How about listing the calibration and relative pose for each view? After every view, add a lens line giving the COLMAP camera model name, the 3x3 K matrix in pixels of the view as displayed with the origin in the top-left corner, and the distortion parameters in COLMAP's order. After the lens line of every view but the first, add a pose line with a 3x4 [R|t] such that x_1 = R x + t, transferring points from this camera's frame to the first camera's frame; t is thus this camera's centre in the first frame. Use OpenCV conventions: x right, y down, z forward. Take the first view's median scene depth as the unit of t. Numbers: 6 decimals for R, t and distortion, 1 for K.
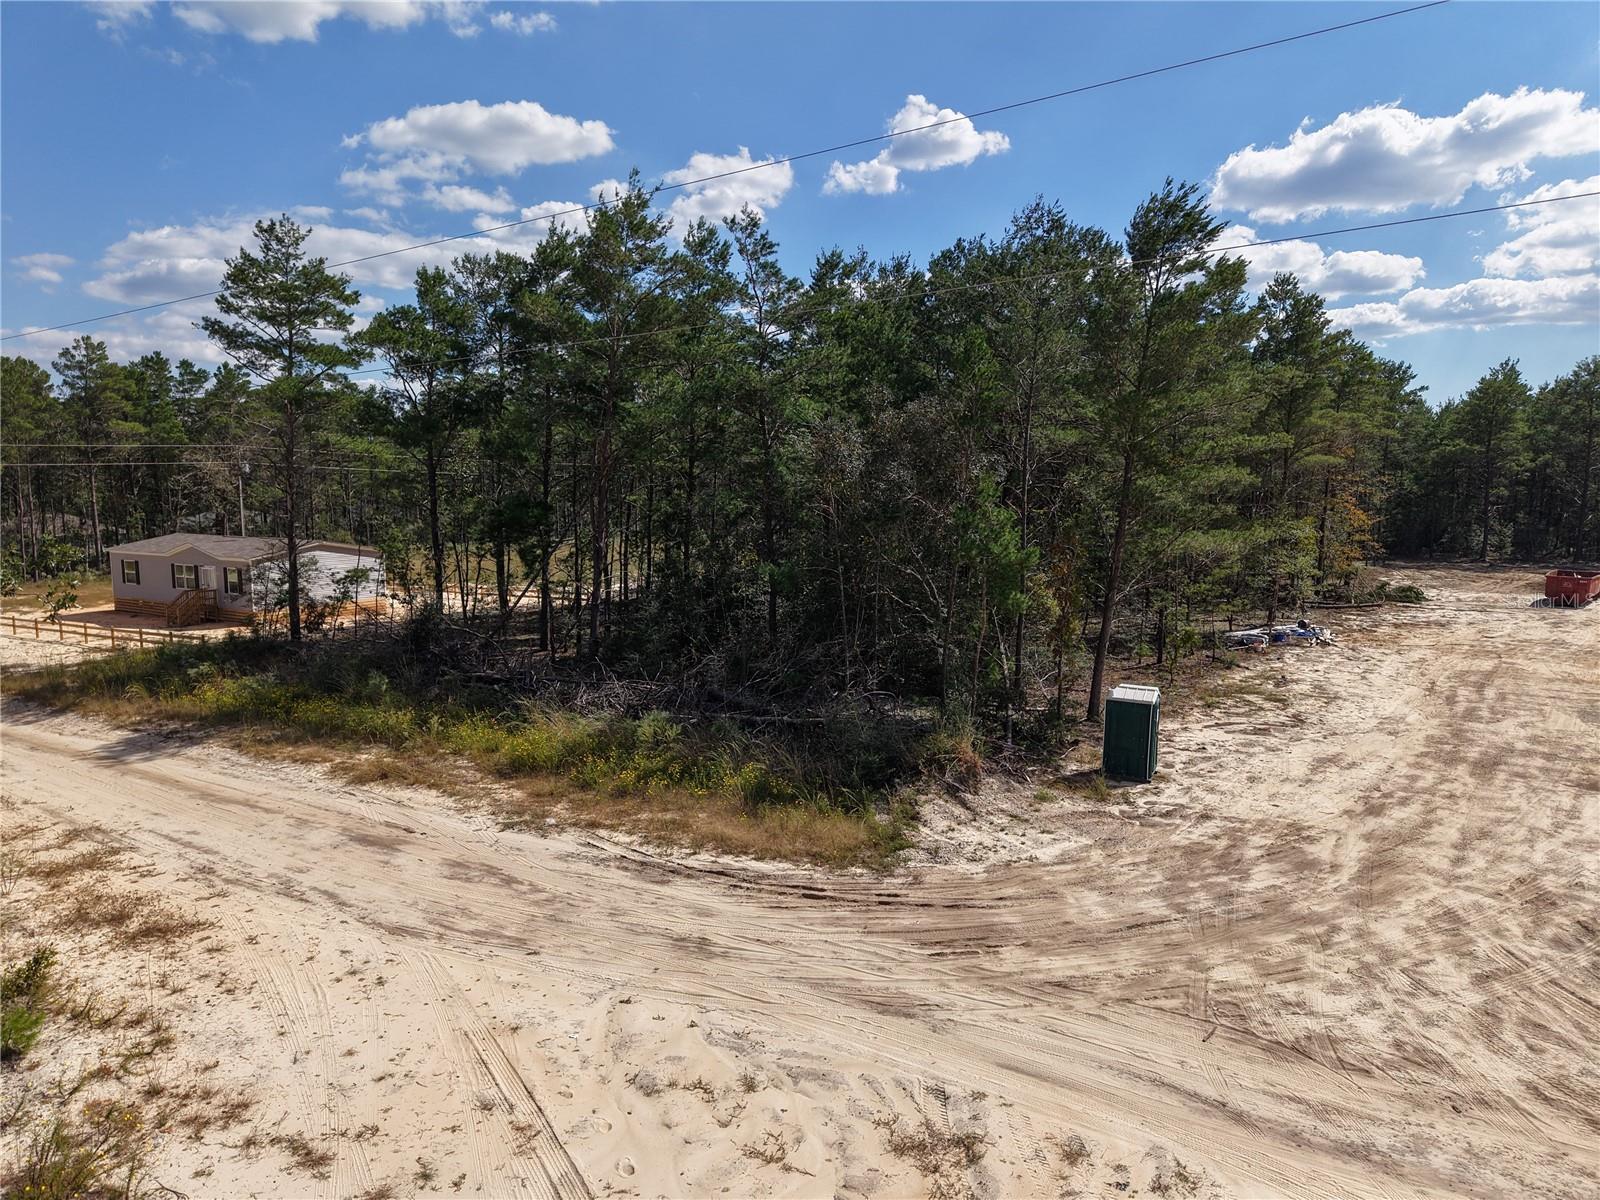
lens RADIAL K [[1079.4, 0, 789.4], [0, 1079.4, 598.3], [0, 0, 1]] dist [0.006223, -0.004362]
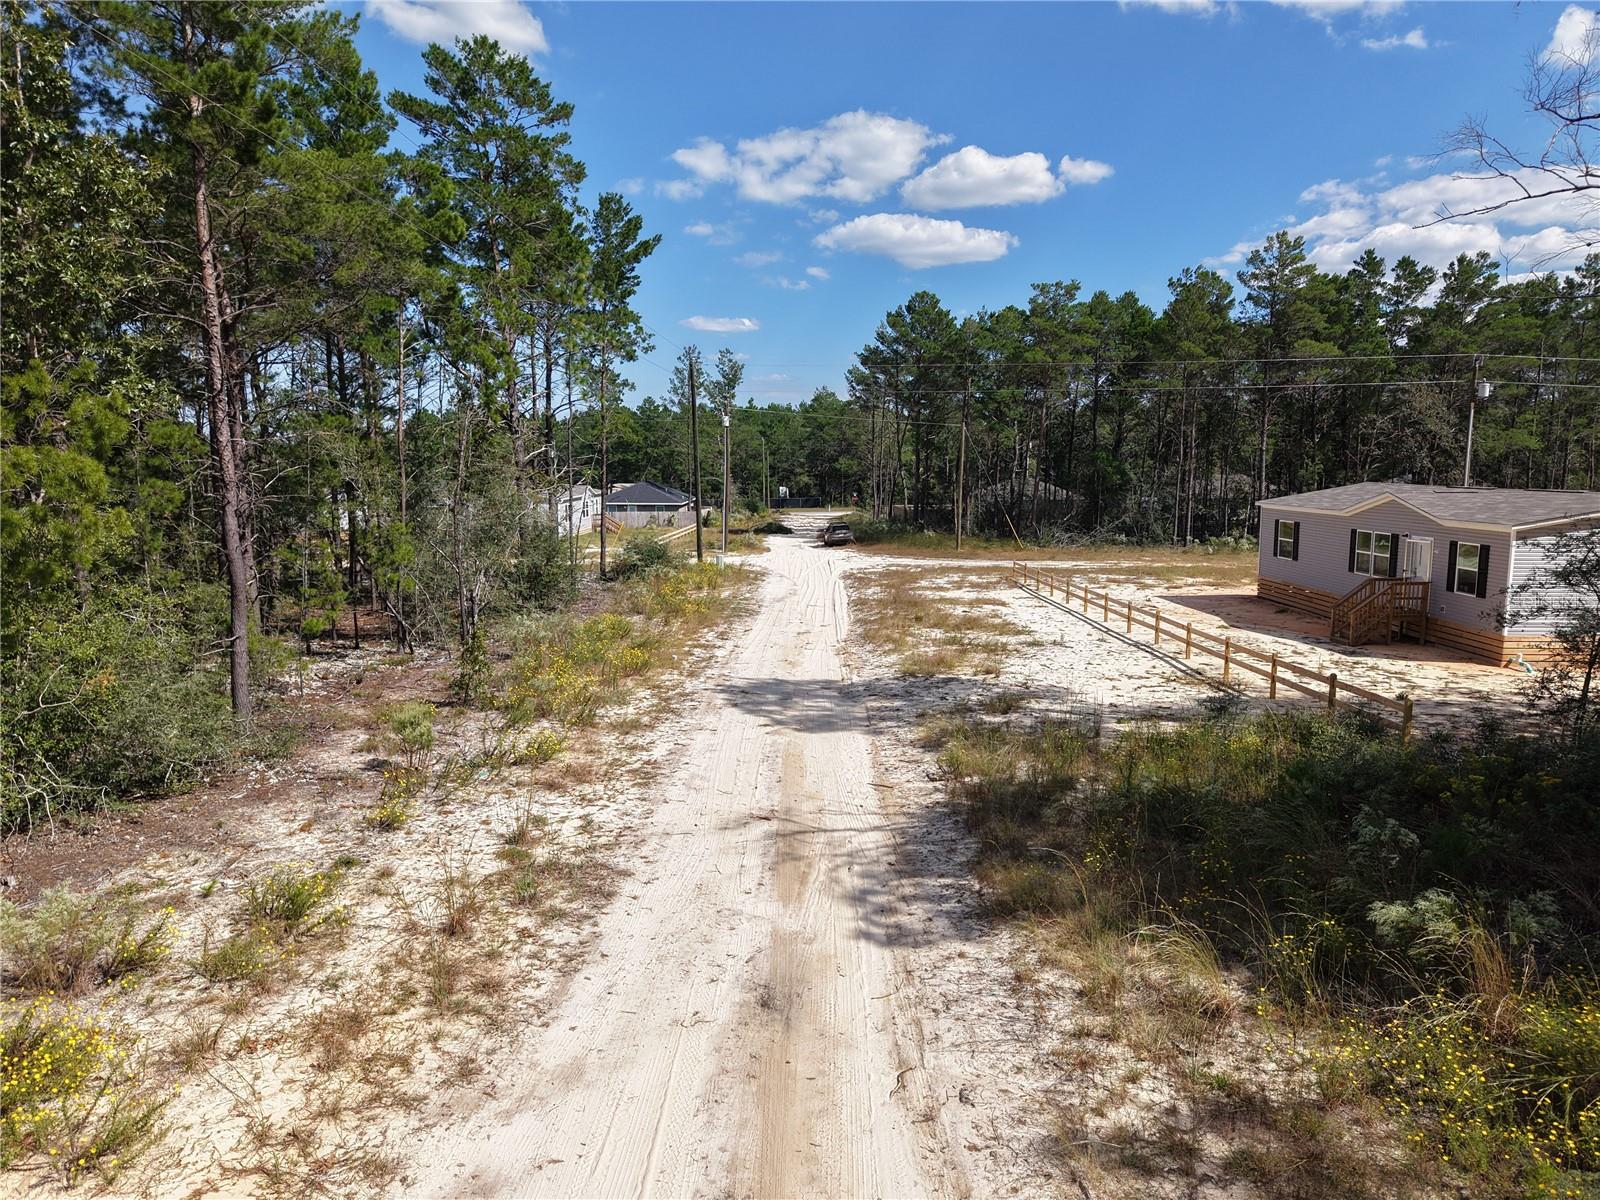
lens RADIAL K [[1062.1, 0, 793.4], [0, 1062.1, 604.8], [0, 0, 1]] dist [0.038826, -0.043416]
pose [[0.541319, 0.116034, -0.832772, -0.428135], [-0.092928, 0.992621, 0.077901, -0.015155], [0.835666, 0.035219, 0.548108, 0.744763]]
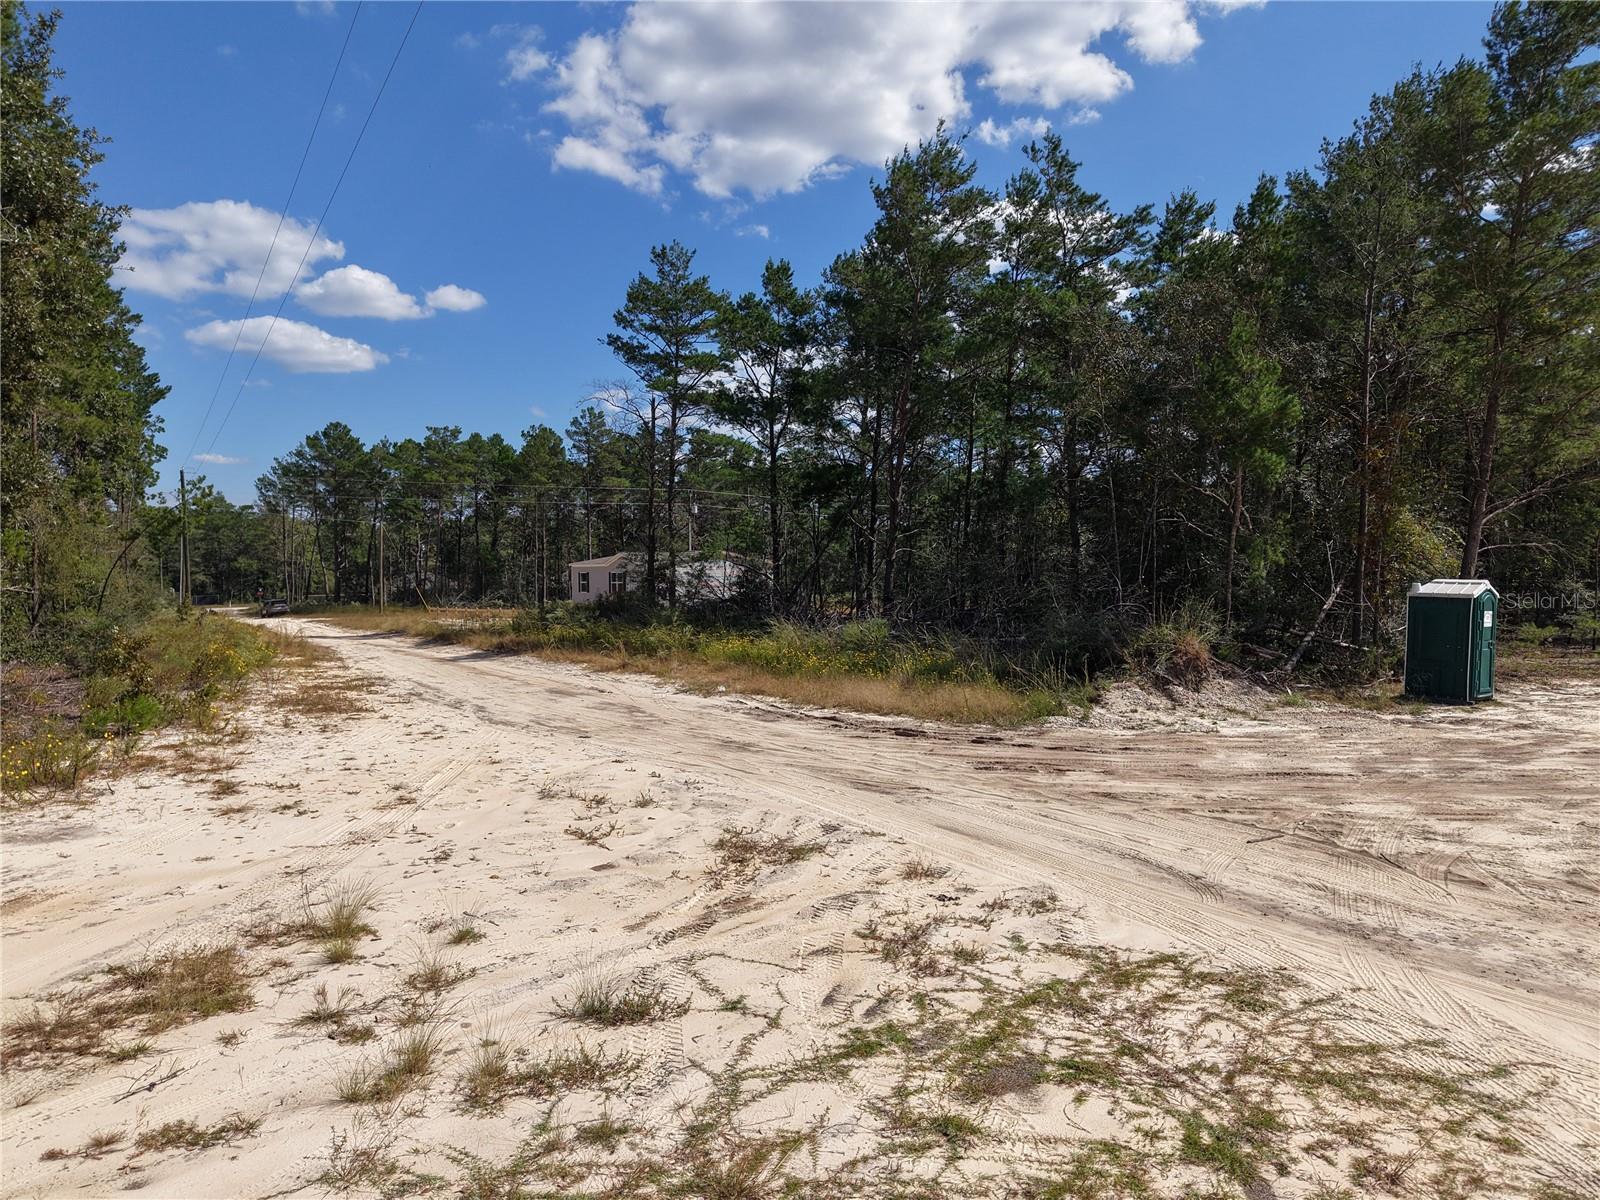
lens RADIAL K [[1065.6, 0, 798.3], [0, 1065.6, 607.0], [0, 0, 1]] dist [0.045024, -0.037509]
pose [[0.906950, 0.012629, -0.421048, 0.161186], [-0.045503, 0.996639, -0.068122, 0.124704], [0.418773, 0.080942, 0.904477, 0.089885]]
